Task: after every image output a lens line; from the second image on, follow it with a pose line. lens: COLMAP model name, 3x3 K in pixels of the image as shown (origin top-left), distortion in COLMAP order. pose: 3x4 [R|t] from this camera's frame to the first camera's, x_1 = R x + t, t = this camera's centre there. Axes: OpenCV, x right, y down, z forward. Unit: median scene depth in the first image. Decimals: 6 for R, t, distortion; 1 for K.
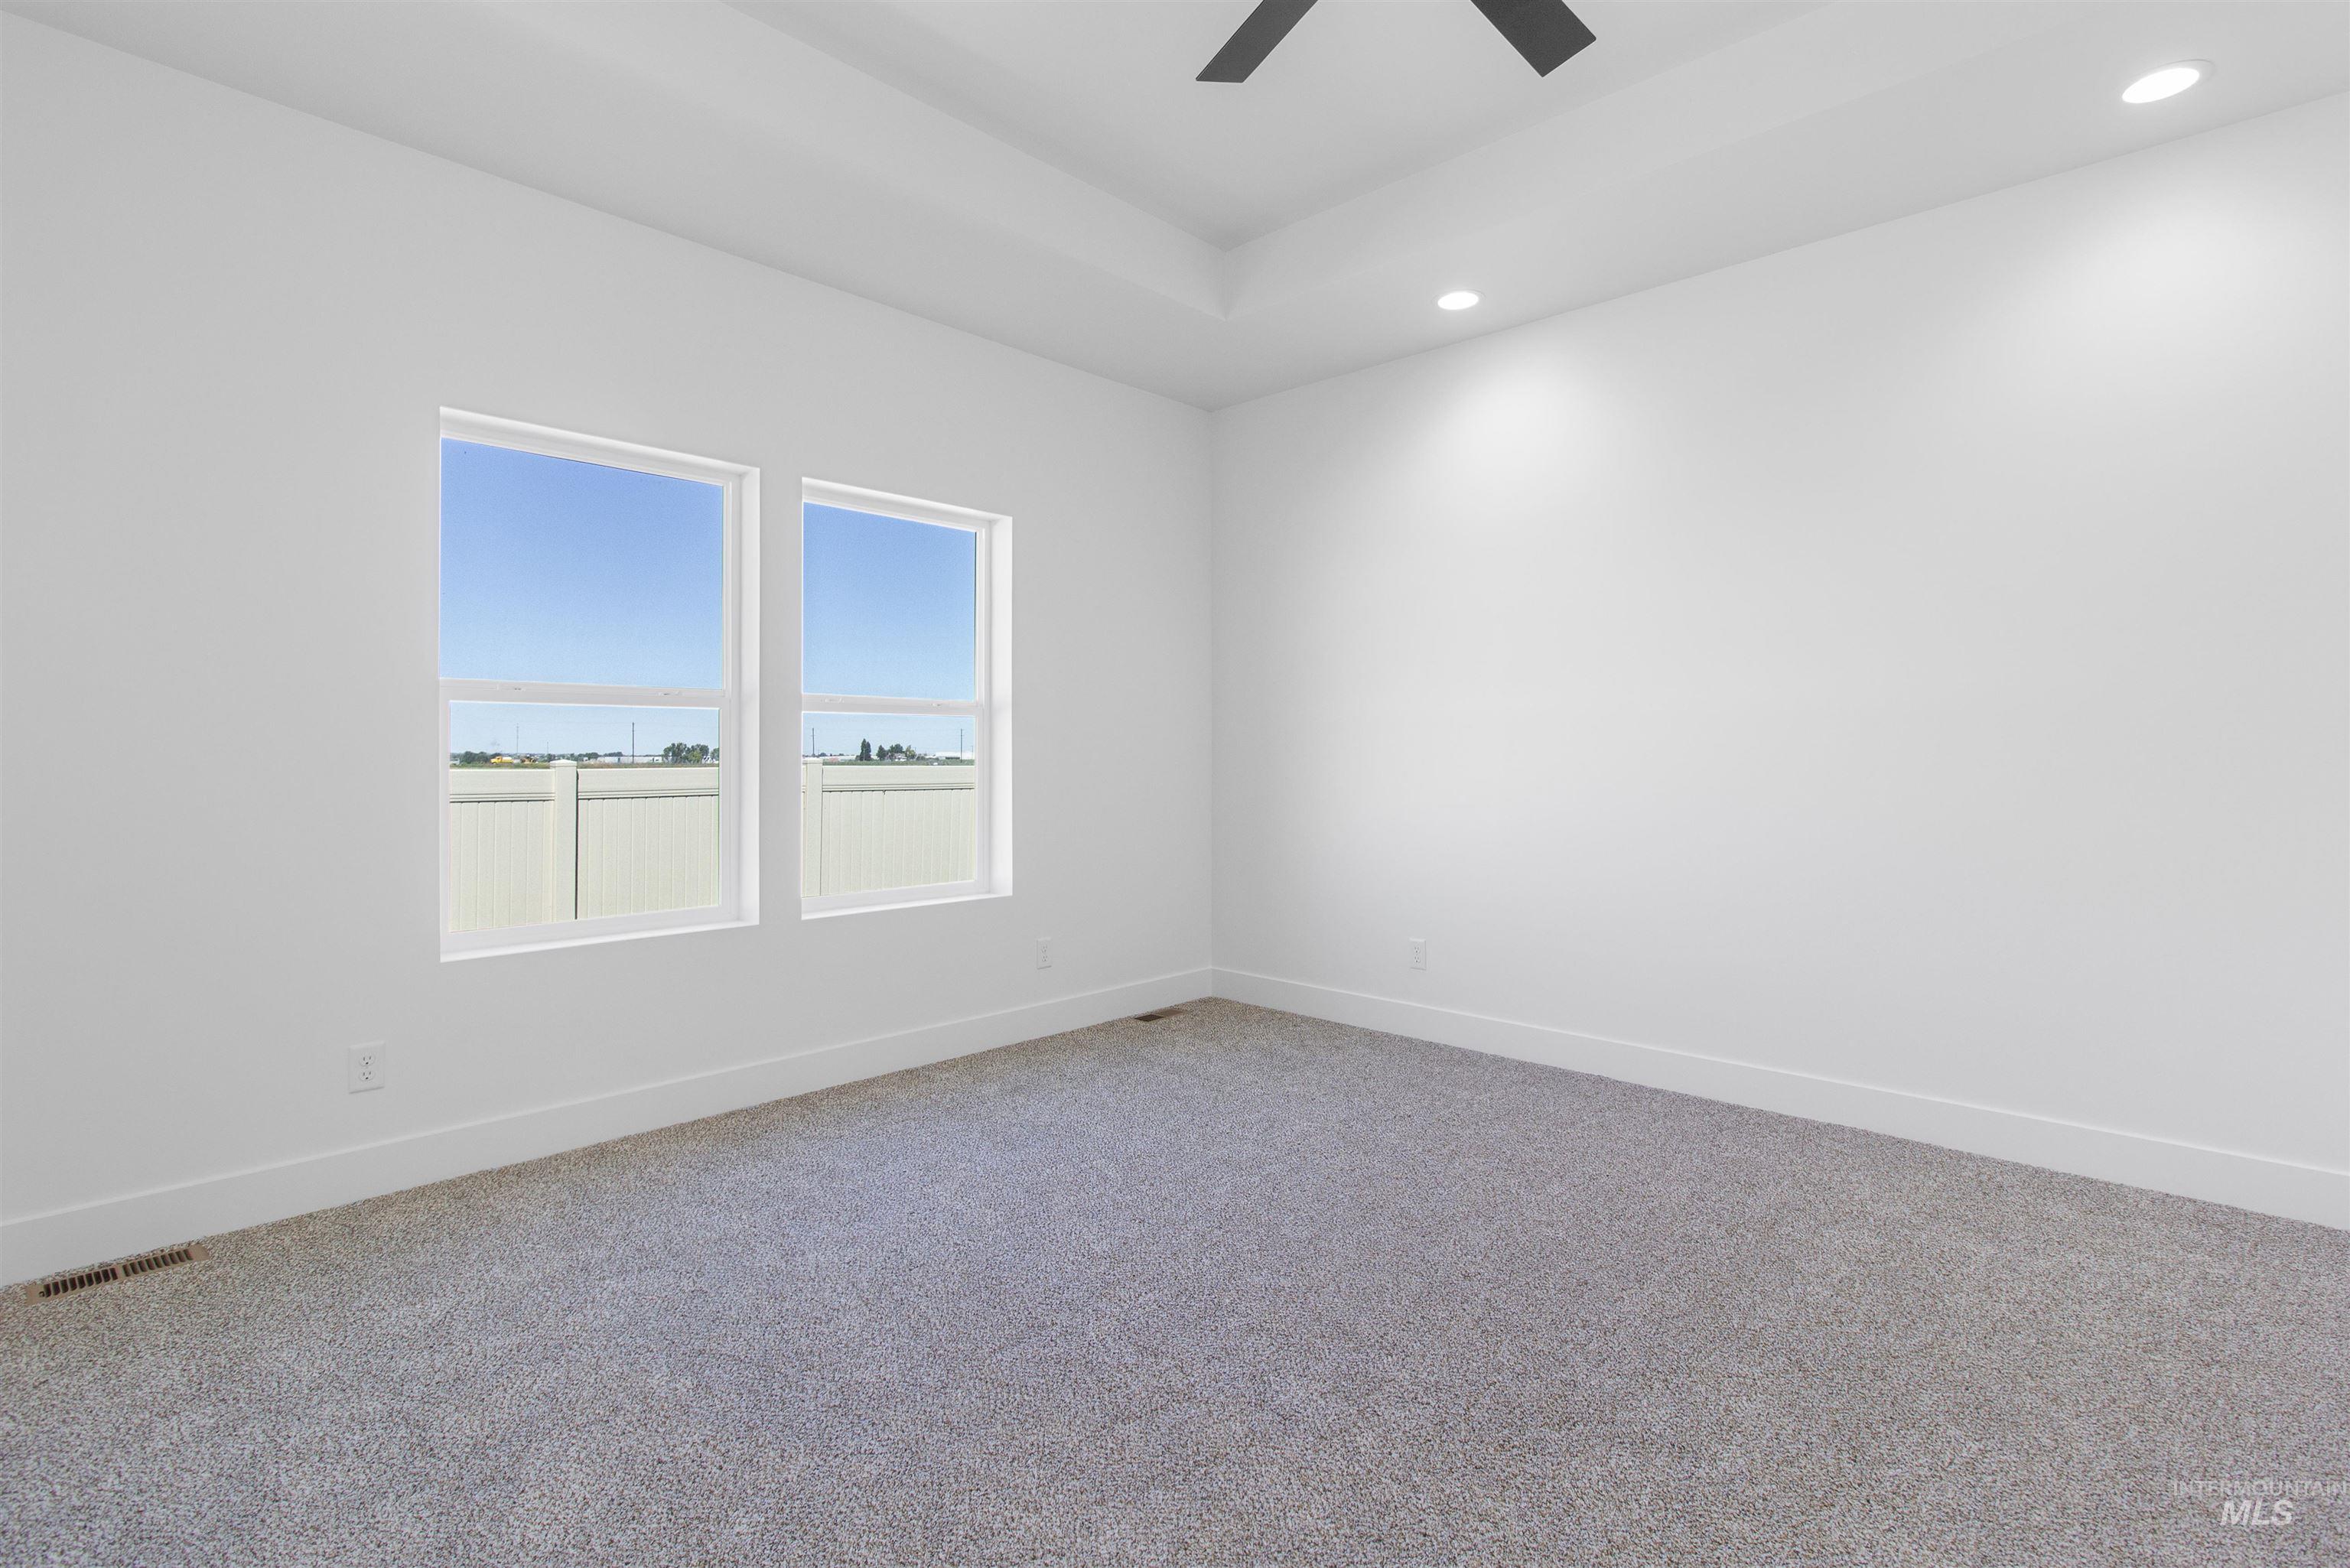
lens RADIAL K [[1085.6, 0, 1186.3], [0, 1085.6, 778.6], [0, 0, 1]] dist [0.001433, -0.000107]
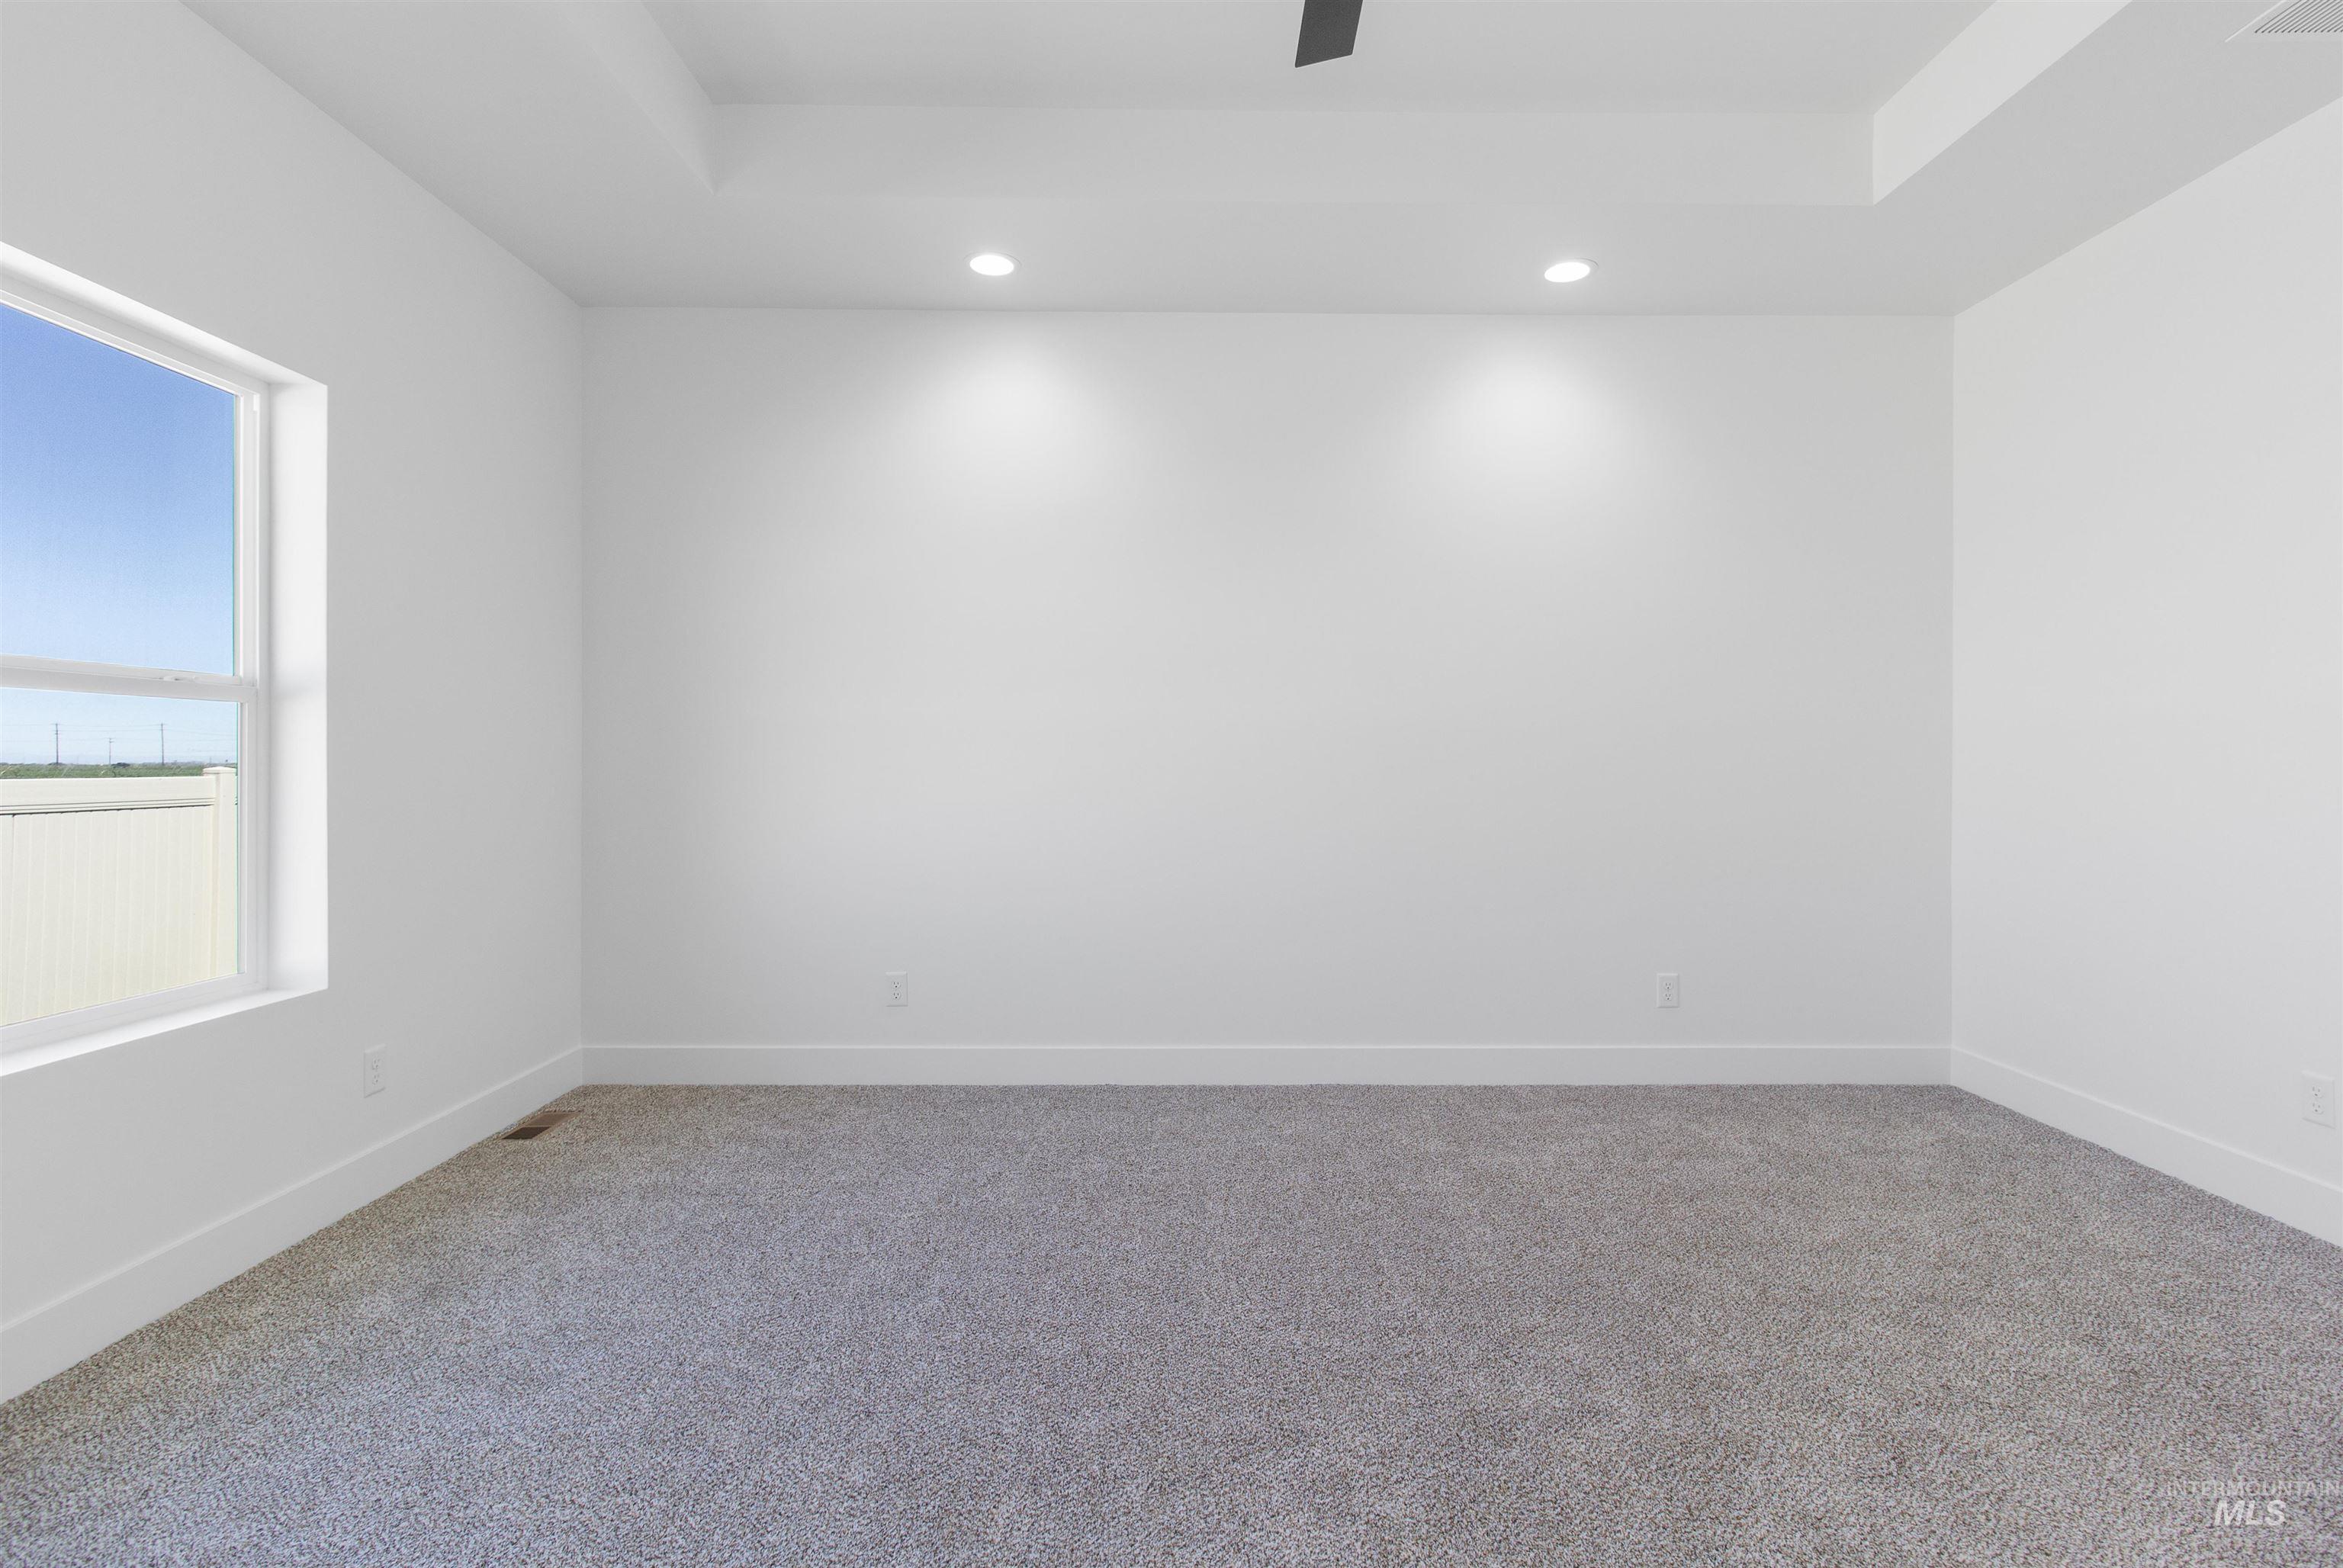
lens RADIAL K [[1082.4, 0, 1182.7], [0, 1082.4, 778.6], [0, 0, 1]] dist [0.001433, -0.000107]
pose [[0.728817, -0.008671, 0.684653, -0.262960], [0.016300, 0.999856, -0.004688, -0.002454], [-0.684514, 0.014577, 0.728854, 0.234215]]
